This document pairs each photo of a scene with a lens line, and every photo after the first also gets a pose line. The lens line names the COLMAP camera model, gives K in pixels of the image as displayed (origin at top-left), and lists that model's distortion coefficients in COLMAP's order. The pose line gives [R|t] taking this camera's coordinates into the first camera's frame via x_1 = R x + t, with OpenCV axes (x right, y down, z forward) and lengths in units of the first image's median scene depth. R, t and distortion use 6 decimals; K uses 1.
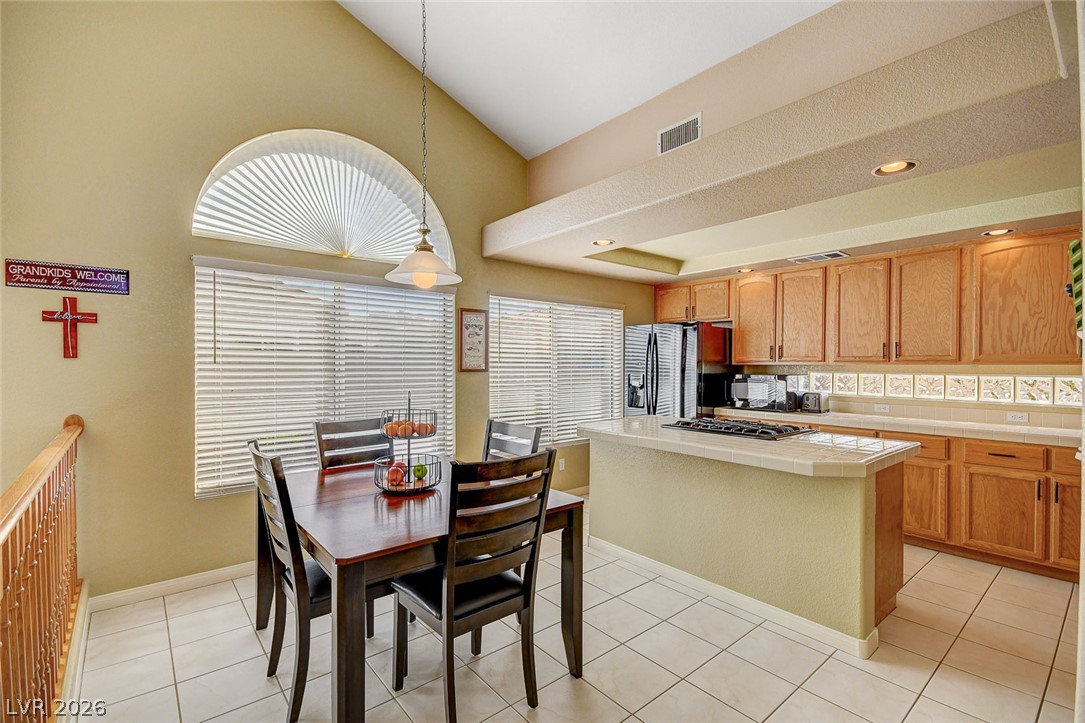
lens RADIAL K [[496.8, 0, 548.2], [0, 496.8, 365.6], [0, 0, 1]] dist [0.007782, 0.000452]
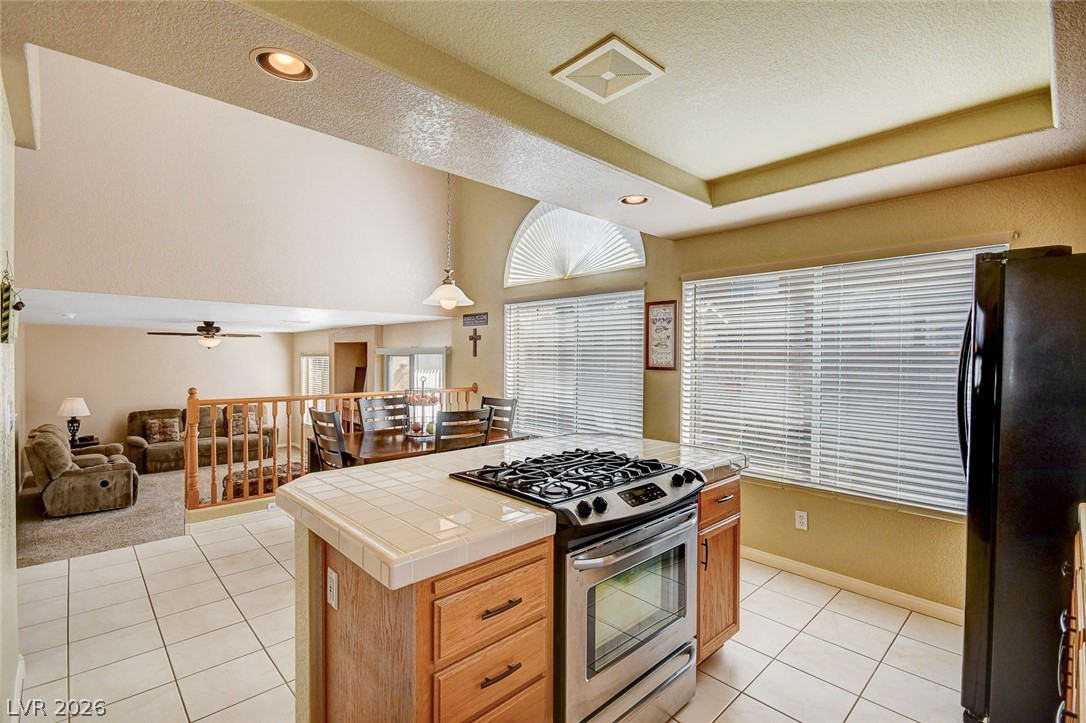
lens RADIAL K [[497.2, 0, 547.6], [0, 497.2, 364.8], [0, 0, 1]] dist [0.007782, 0.000452]
pose [[0.056520, 0.013432, -0.998311, 0.765396], [-0.010628, 0.999861, 0.012851, -0.006192], [0.998345, 0.009884, 0.056655, 0.749285]]
